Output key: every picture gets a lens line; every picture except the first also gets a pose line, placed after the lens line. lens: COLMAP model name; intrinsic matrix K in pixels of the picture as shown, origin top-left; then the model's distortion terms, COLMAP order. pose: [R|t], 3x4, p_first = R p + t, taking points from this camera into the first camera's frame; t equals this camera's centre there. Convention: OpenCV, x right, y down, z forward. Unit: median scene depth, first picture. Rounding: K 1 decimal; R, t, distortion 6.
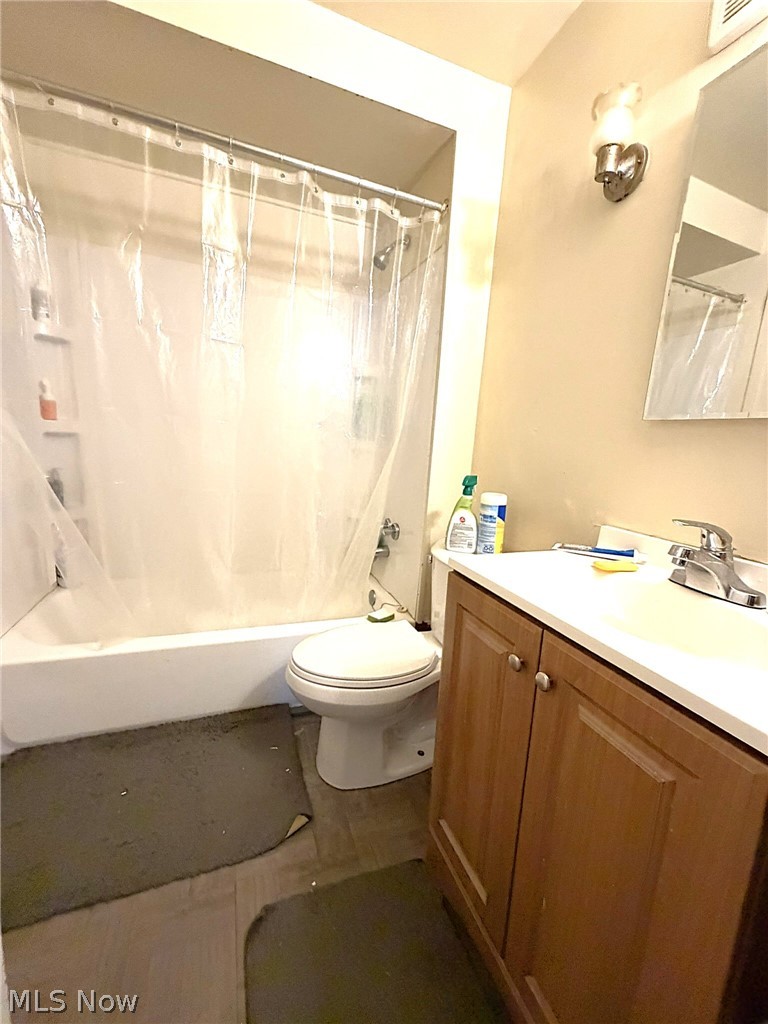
lens RADIAL K [[410.3, 0, 384.4], [0, 410.3, 511.2], [0, 0, 1]] dist [-0.005898, 0.001789]
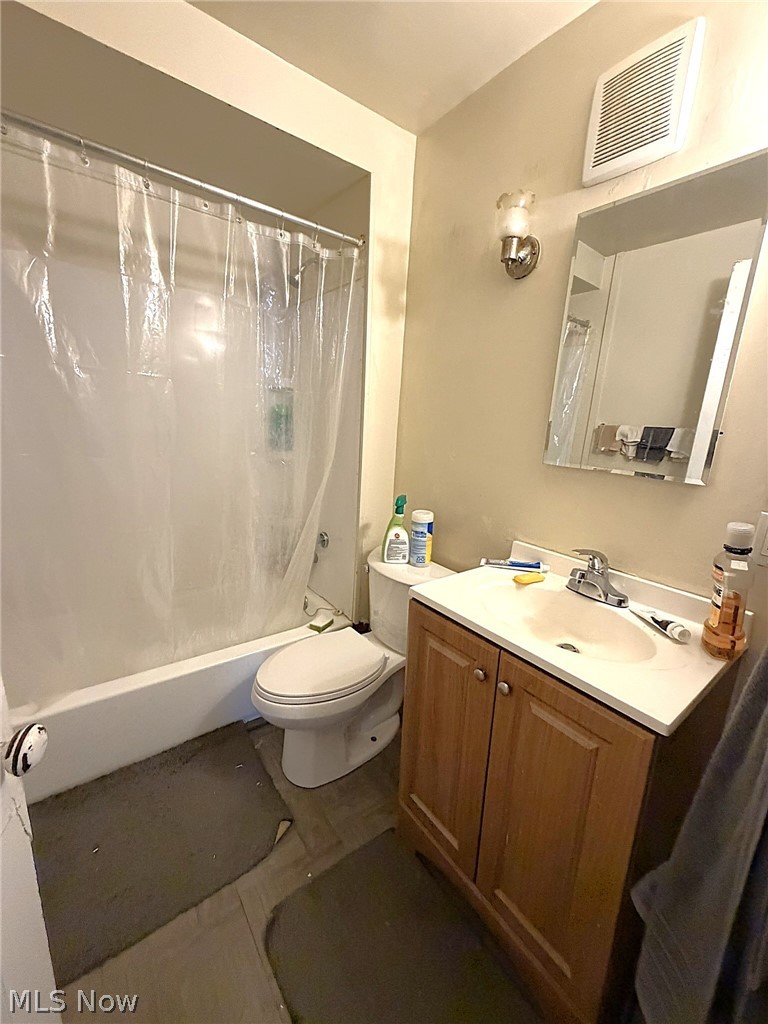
lens RADIAL K [[410.3, 0, 384.5], [0, 410.3, 508.7], [0, 0, 1]] dist [-0.005898, 0.001789]
pose [[0.959364, -0.075741, 0.271815, -0.156101], [0.057315, 0.995527, 0.075111, -0.149968], [-0.276289, -0.056479, 0.959414, -0.084599]]
